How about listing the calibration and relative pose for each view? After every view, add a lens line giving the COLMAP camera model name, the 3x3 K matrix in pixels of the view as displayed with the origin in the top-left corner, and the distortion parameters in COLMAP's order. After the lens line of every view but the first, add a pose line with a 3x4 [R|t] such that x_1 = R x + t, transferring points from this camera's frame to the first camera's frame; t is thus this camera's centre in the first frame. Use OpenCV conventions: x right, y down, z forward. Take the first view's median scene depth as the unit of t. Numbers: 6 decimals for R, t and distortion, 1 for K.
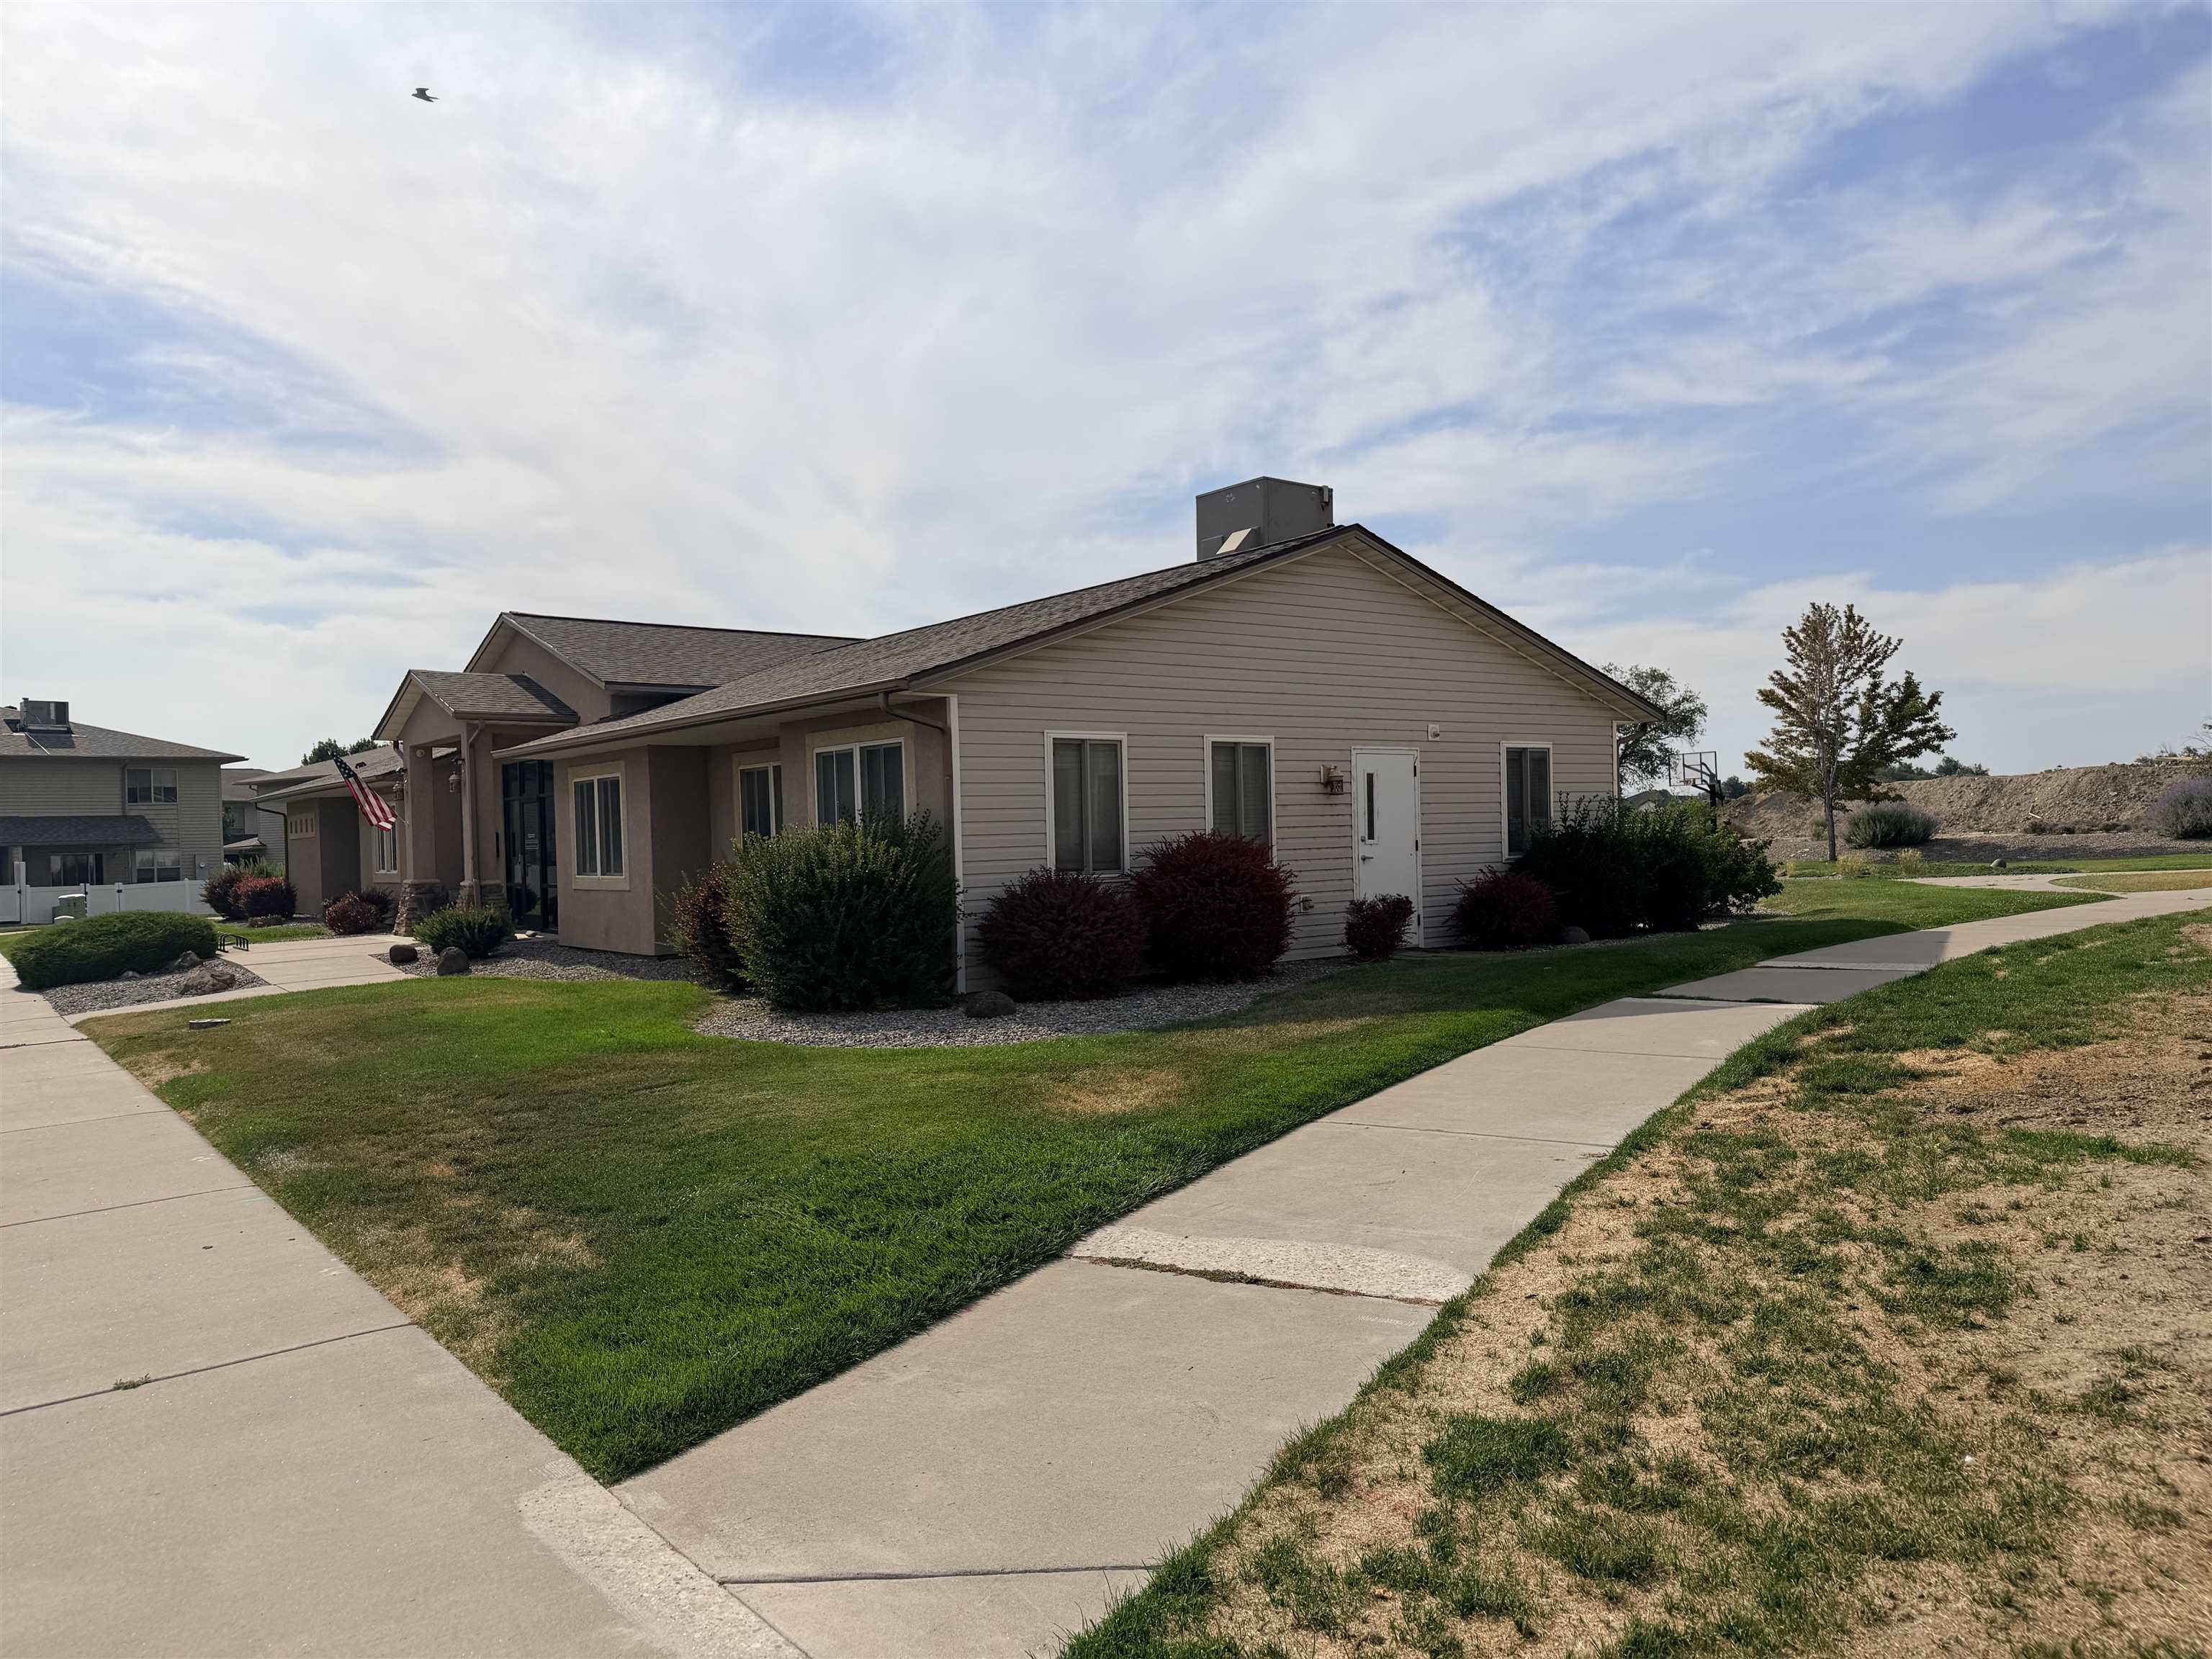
lens RADIAL K [[1549.5, 0, 1104.9], [0, 1549.5, 829.8], [0, 0, 1]] dist [0.115650, -0.193945]
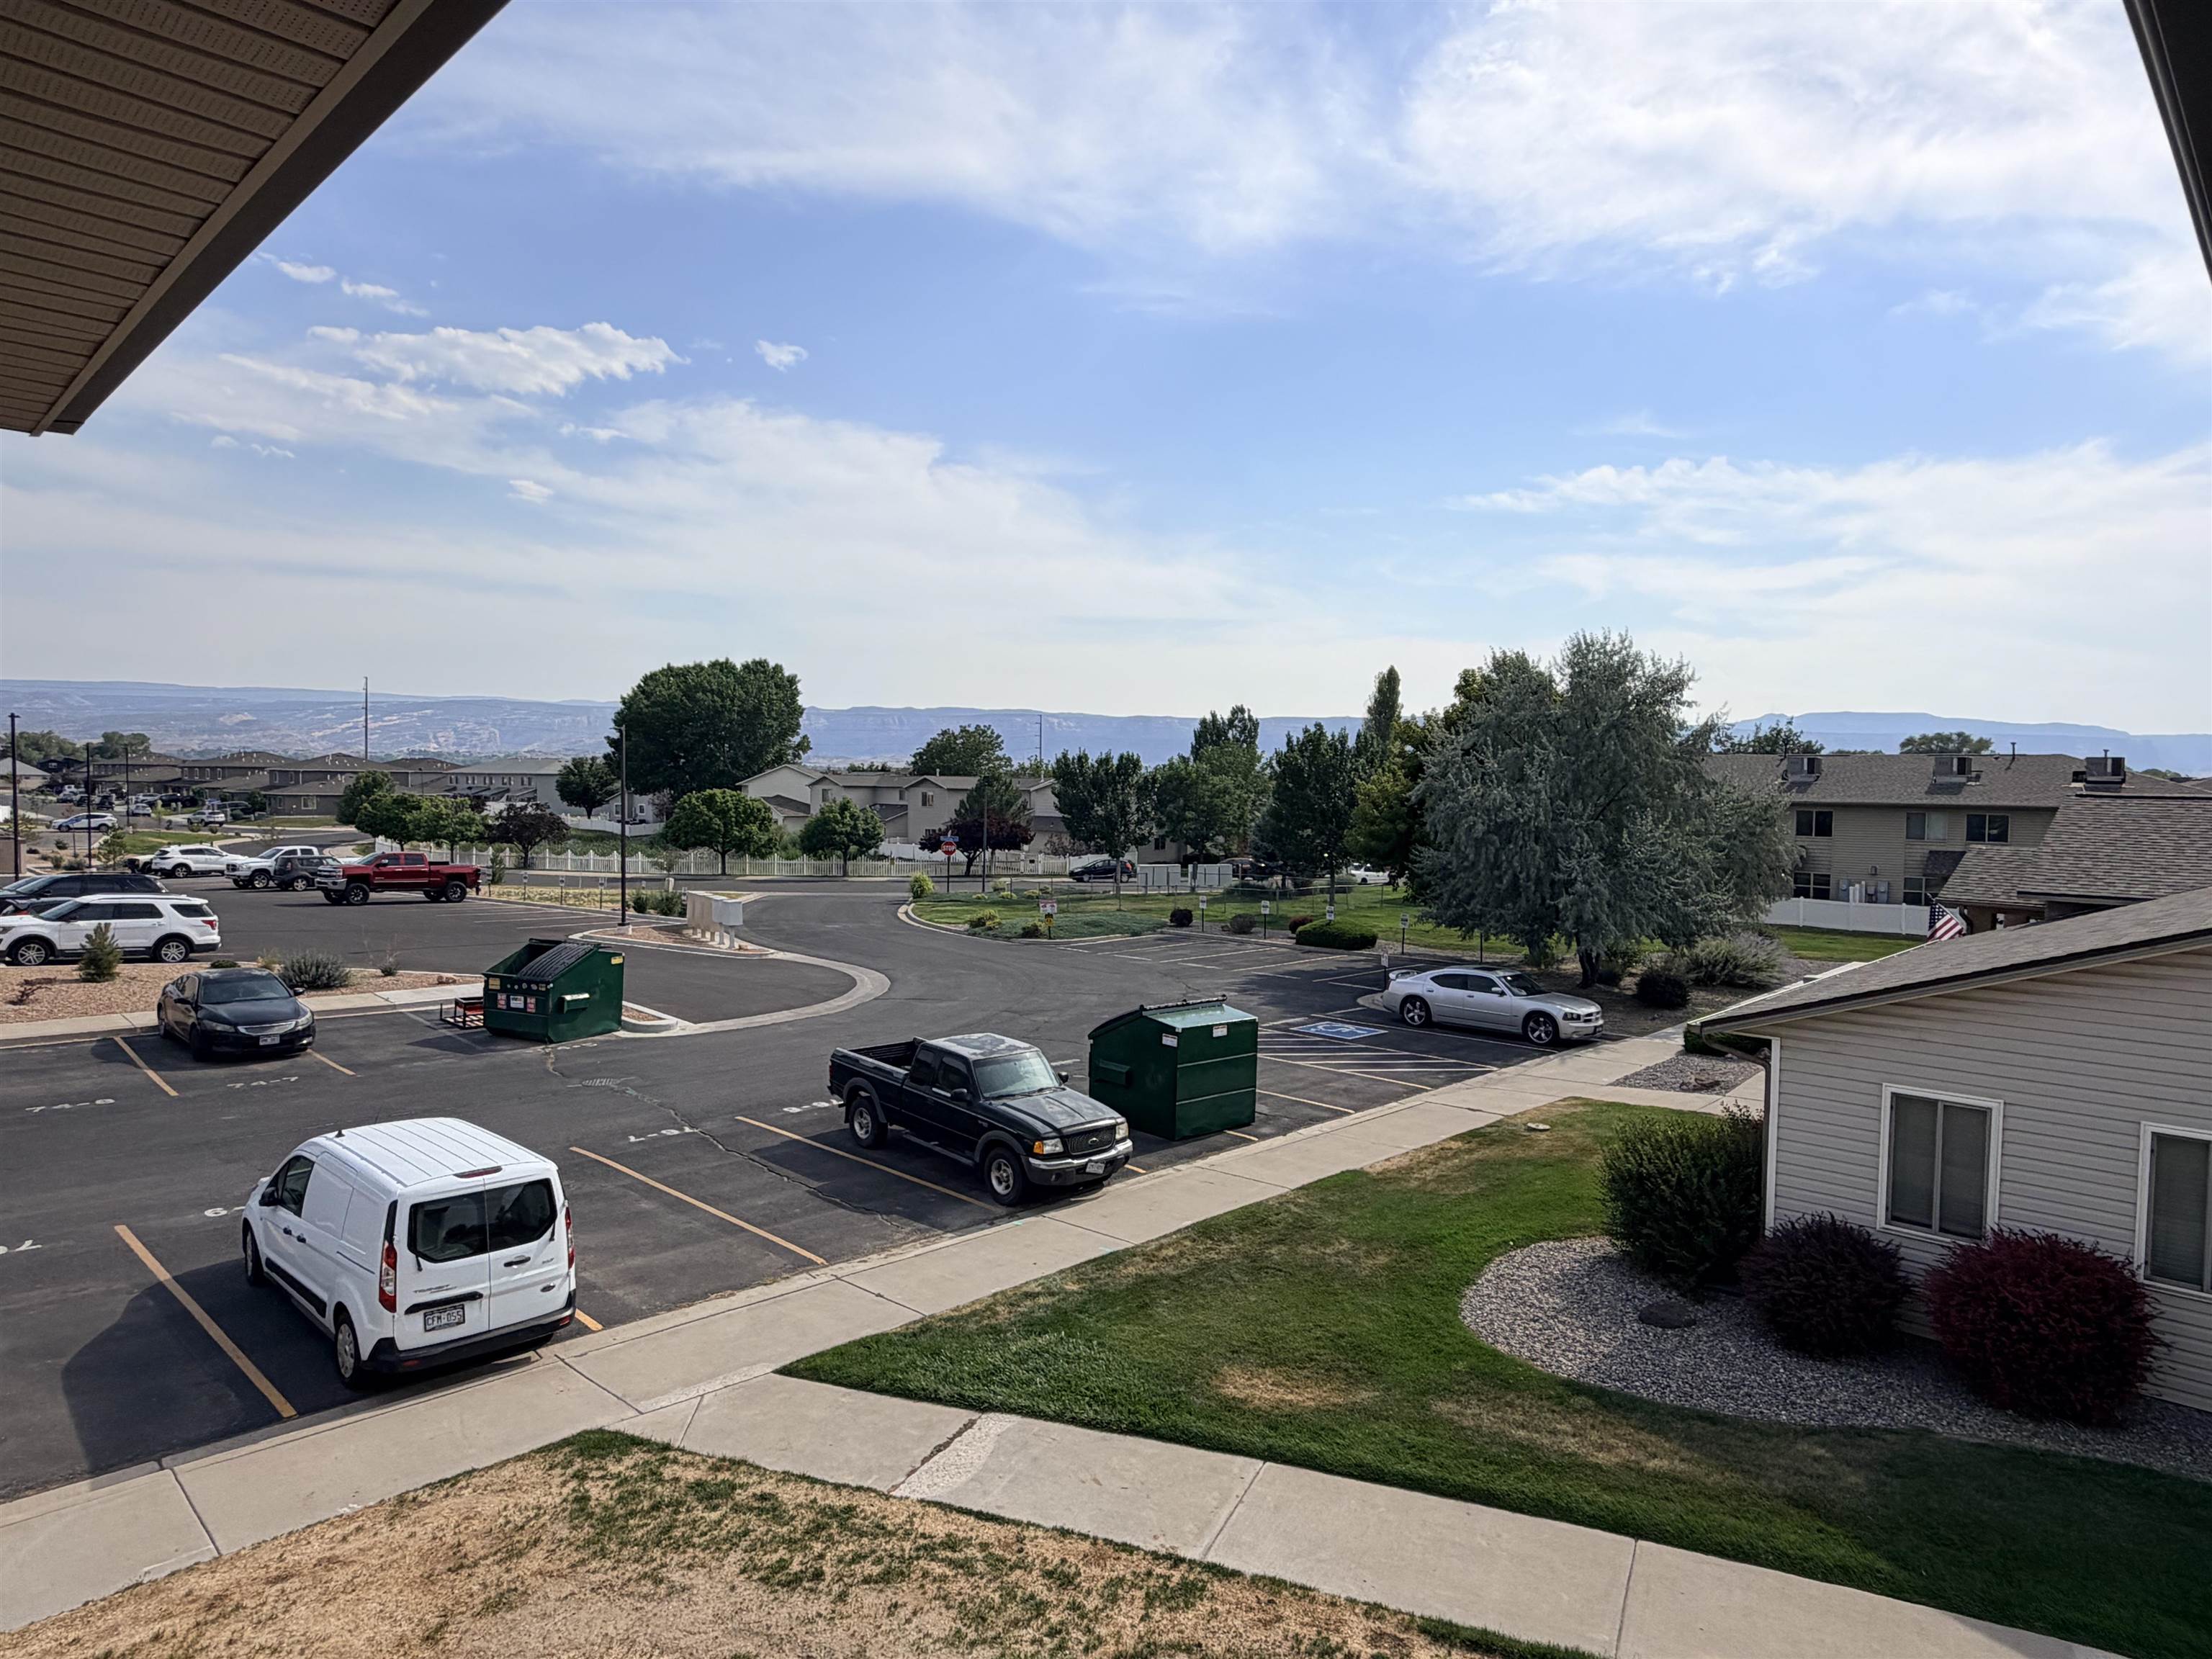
lens RADIAL K [[1330.2, 0, 1111.6], [0, 1330.2, 833.0], [0, 0, 1]] dist [0.002823, 0.000158]
pose [[0.150110, 0.070527, -0.986150, 1.823621], [-0.012947, 0.997507, 0.069369, -0.695679], [0.988584, 0.002355, 0.150649, 0.870337]]
